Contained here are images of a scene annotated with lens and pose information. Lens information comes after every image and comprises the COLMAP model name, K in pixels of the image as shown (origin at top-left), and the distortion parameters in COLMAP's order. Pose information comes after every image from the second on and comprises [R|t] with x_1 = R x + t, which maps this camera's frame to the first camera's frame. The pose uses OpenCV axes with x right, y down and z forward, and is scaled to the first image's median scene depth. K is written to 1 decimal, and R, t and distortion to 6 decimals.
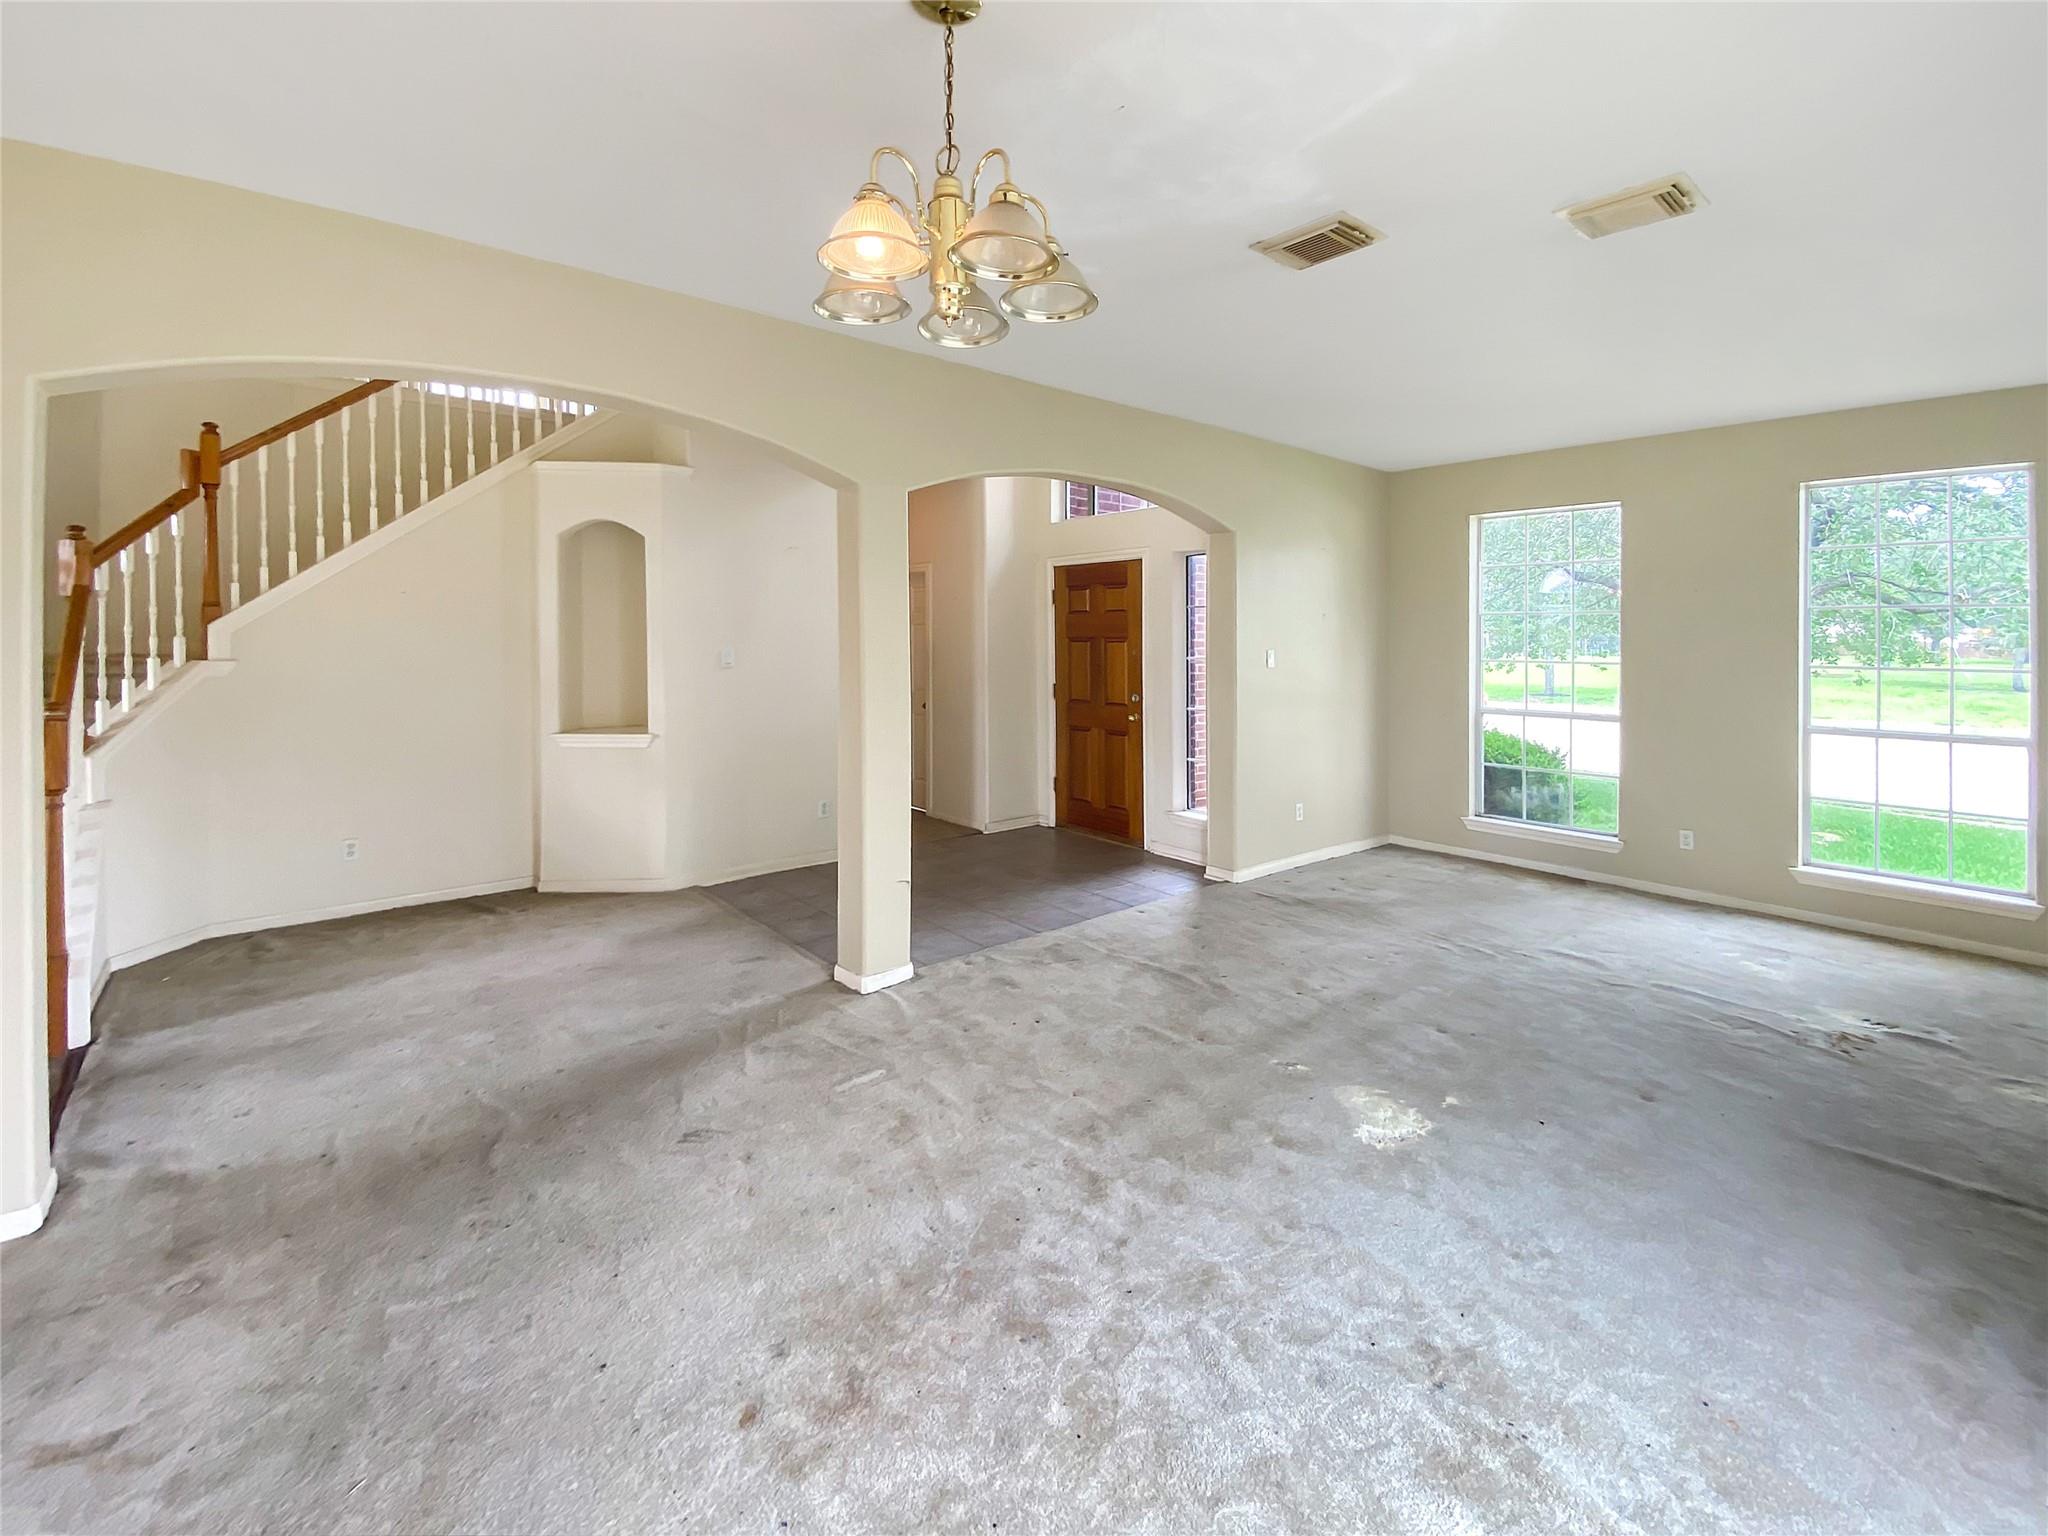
lens RADIAL K [[858.7, 0, 1034.4], [0, 858.7, 763.4], [0, 0, 1]] dist [0.010357, -0.002216]
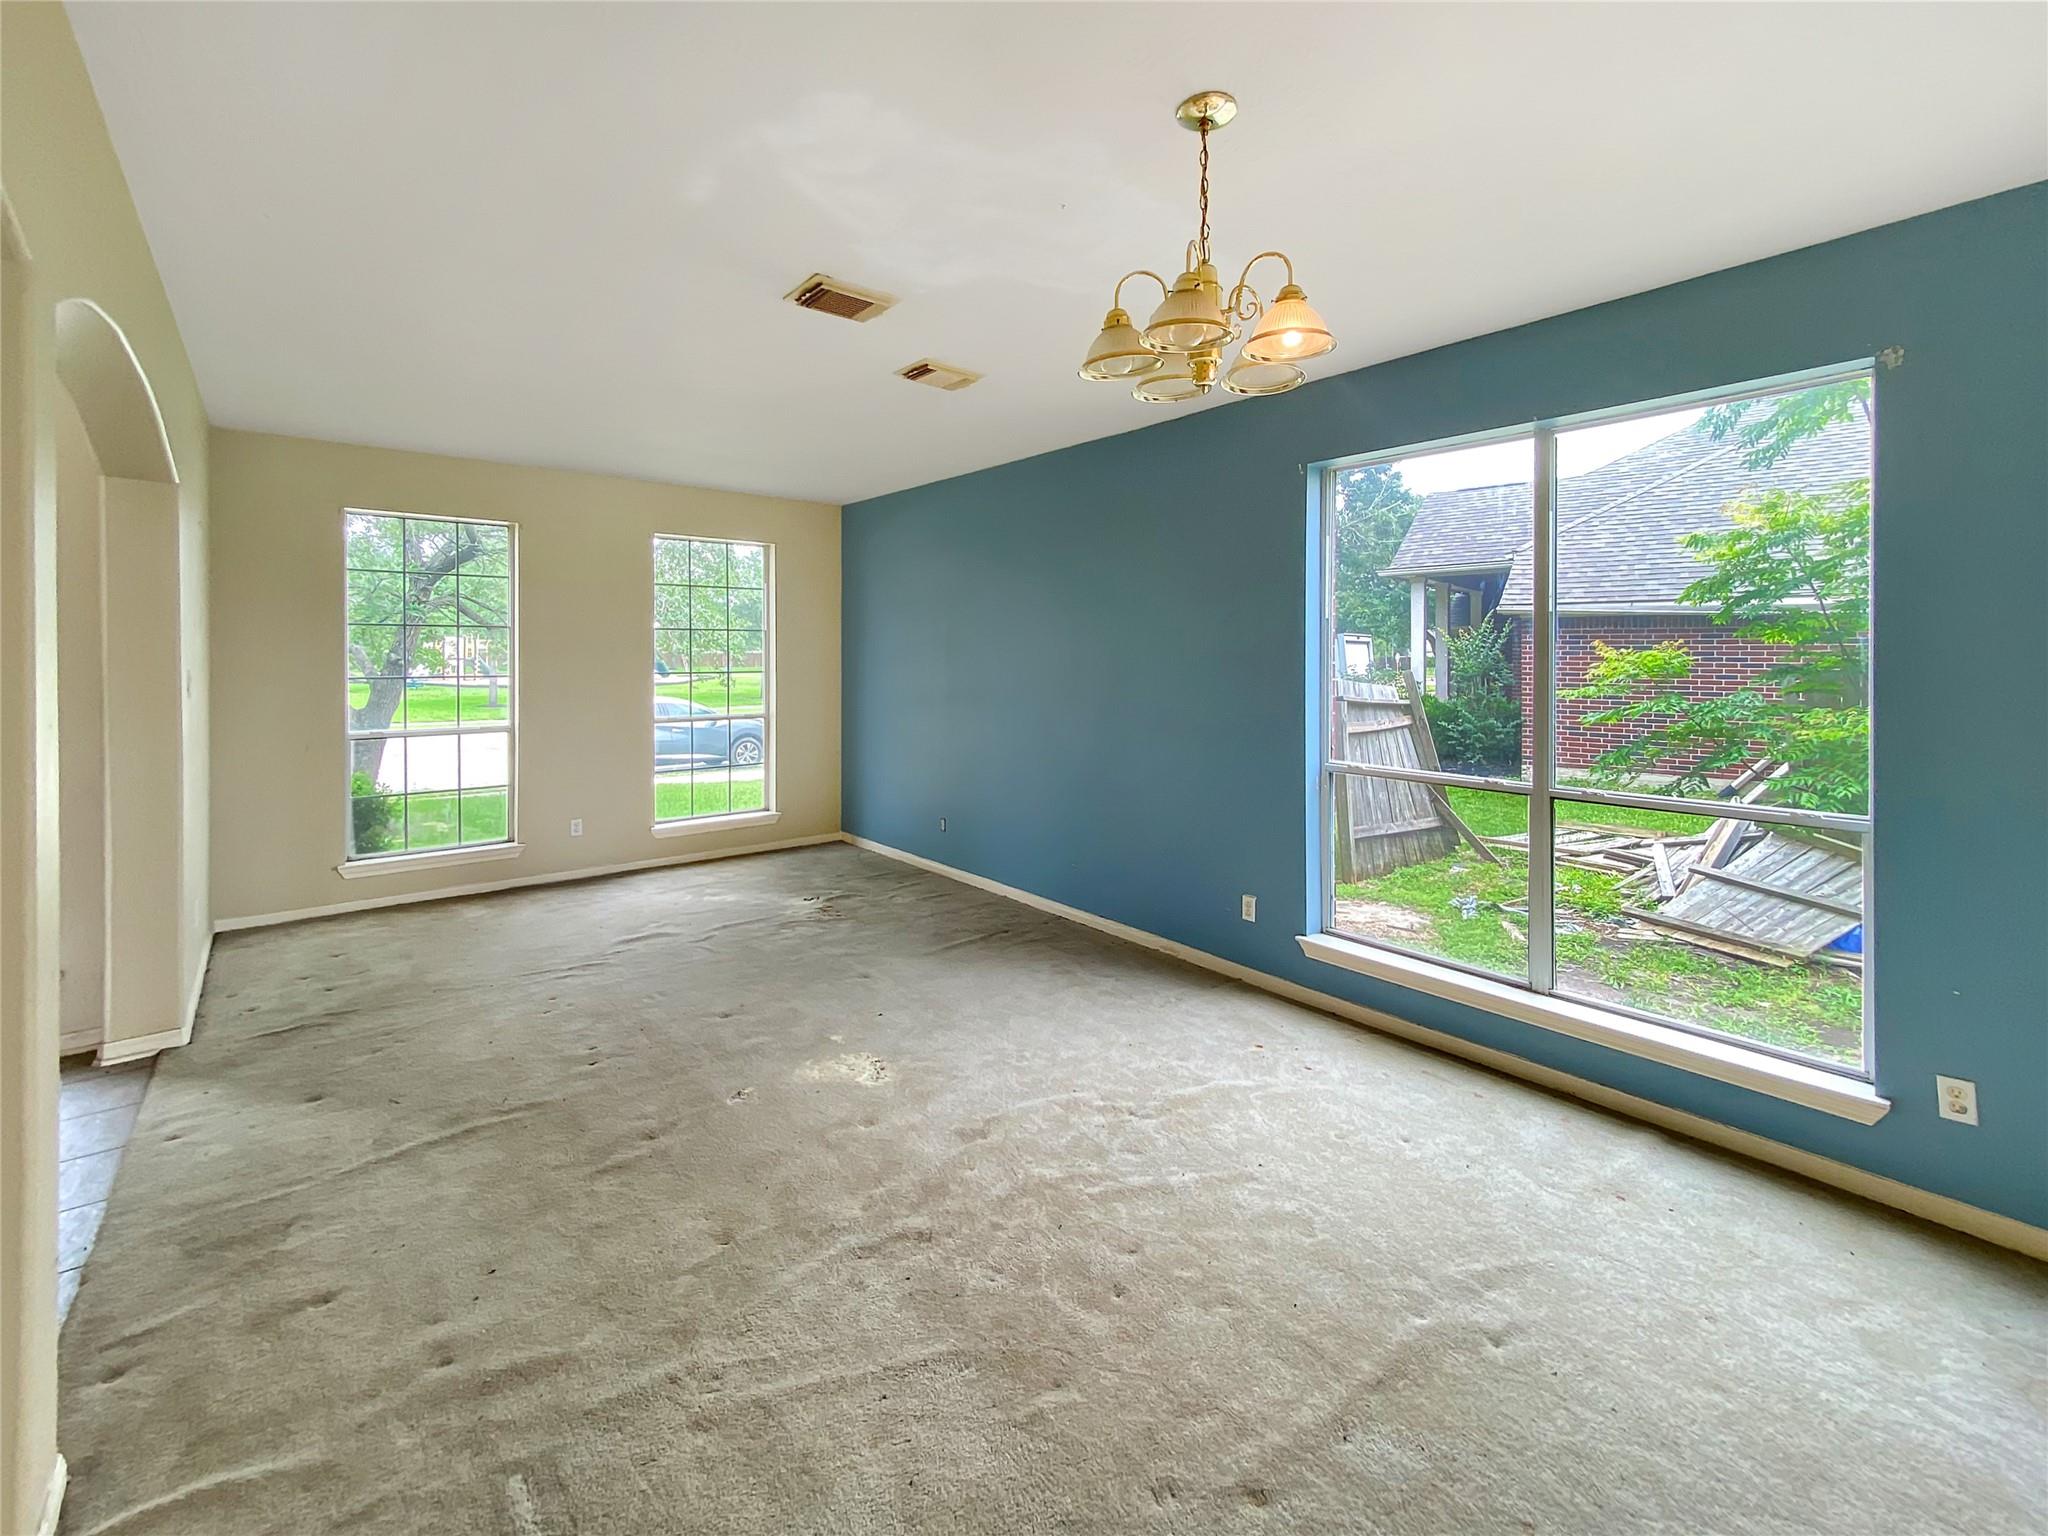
lens RADIAL K [[858.7, 0, 1034.3], [0, 858.7, 772.1], [0, 0, 1]] dist [0.010357, -0.002216]
pose [[0.043014, -0.144669, 0.988545, -0.688300], [0.141771, 0.980332, 0.137298, -0.110028], [-0.988964, 0.134242, 0.062678, 0.635736]]
